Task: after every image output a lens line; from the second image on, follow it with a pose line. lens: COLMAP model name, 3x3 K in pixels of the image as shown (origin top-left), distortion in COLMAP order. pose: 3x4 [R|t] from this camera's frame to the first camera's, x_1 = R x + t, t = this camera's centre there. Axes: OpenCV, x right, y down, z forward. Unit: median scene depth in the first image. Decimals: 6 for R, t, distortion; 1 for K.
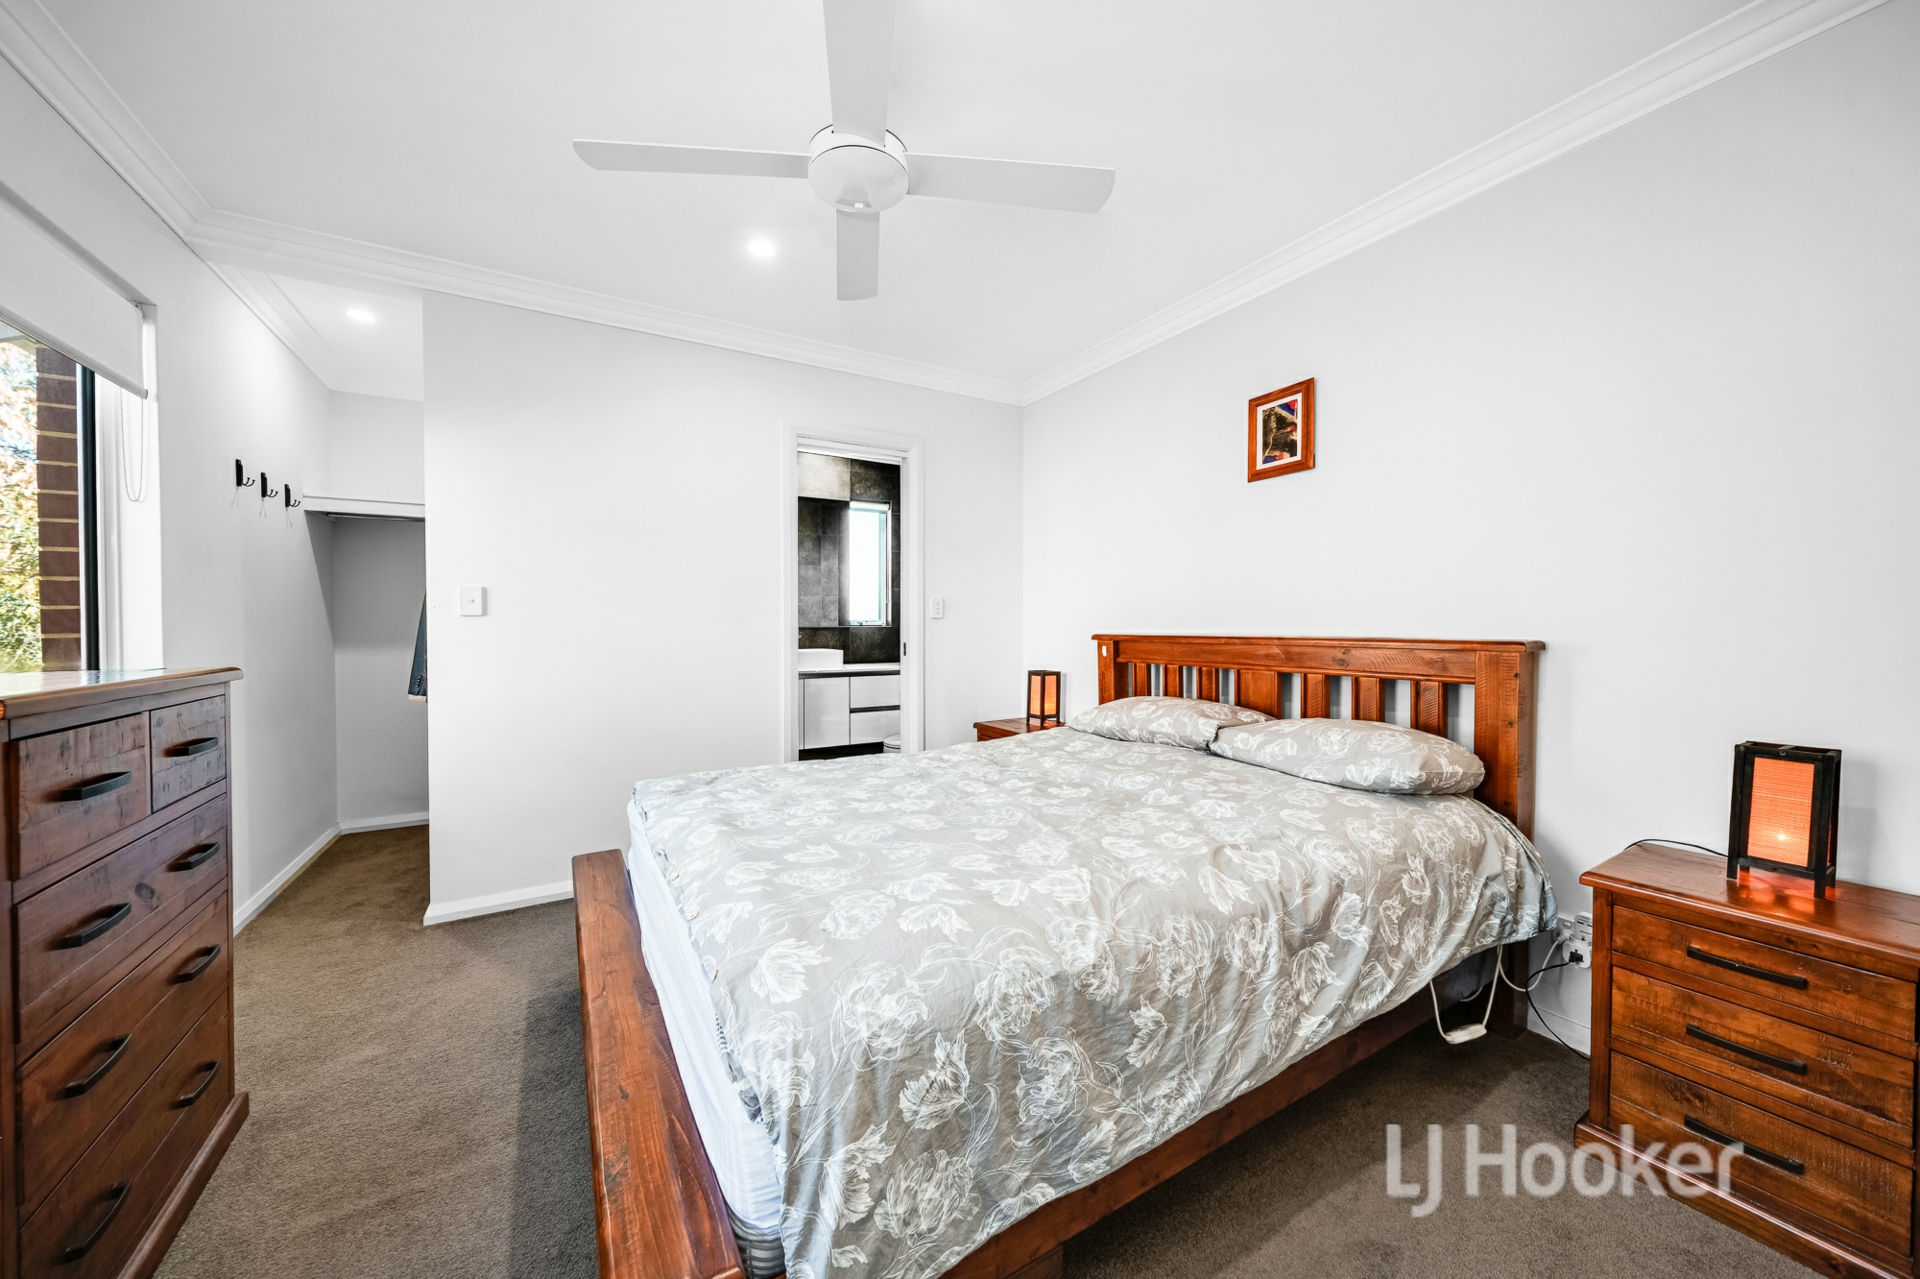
lens RADIAL K [[664.6, 0, 953.9], [0, 664.6, 632.6], [0, 0, 1]] dist [-0.000746, 0.000077]
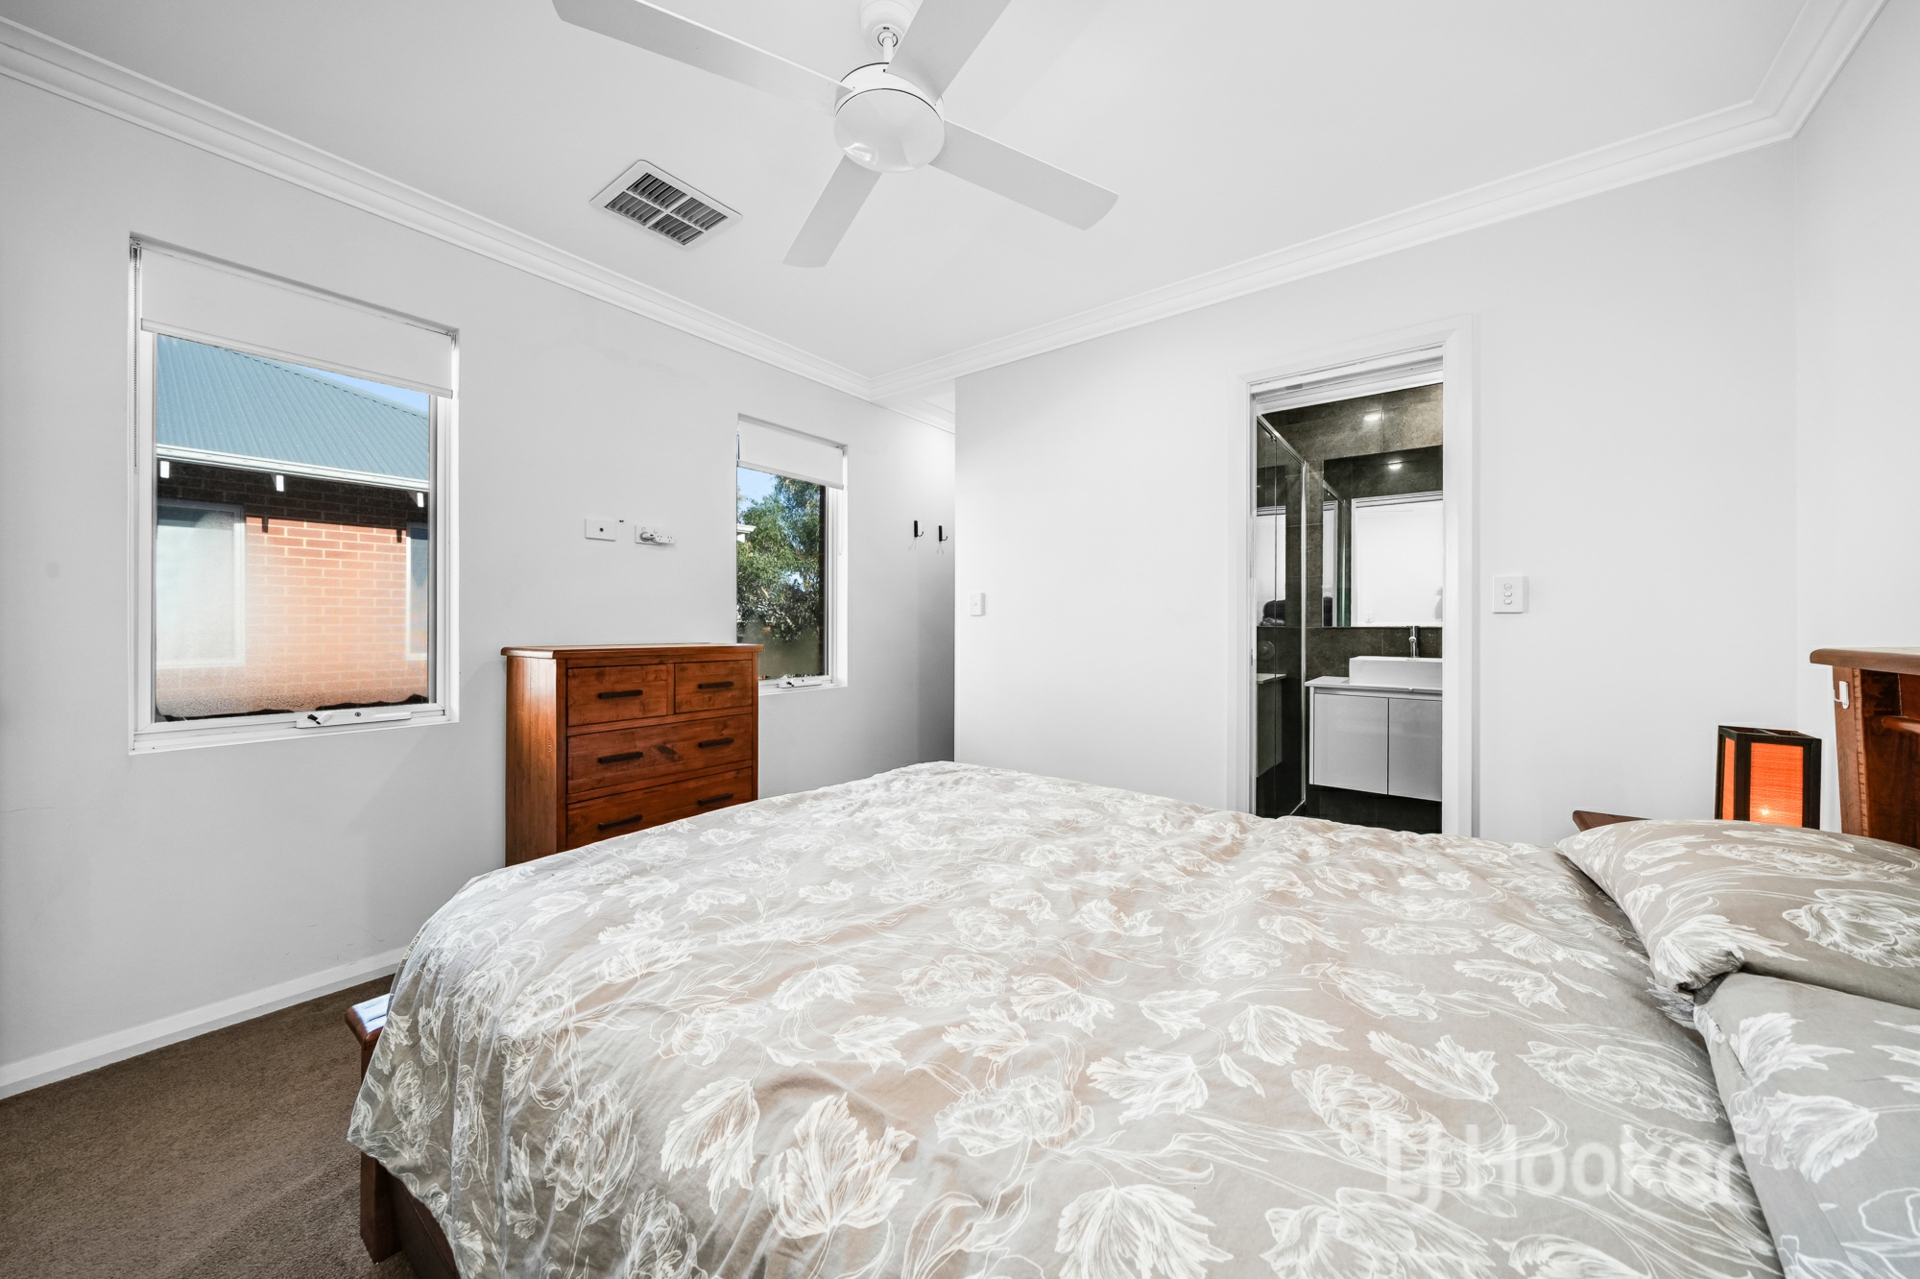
lens RADIAL K [[664.6, 0, 957.2], [0, 664.6, 627.1], [0, 0, 1]] dist [-0.000746, 0.000077]
pose [[0.374191, 0.006453, -0.927329, 0.667443], [-0.014441, 0.999895, 0.001131, -0.005639], [0.927239, 0.012968, 0.374245, 0.689234]]
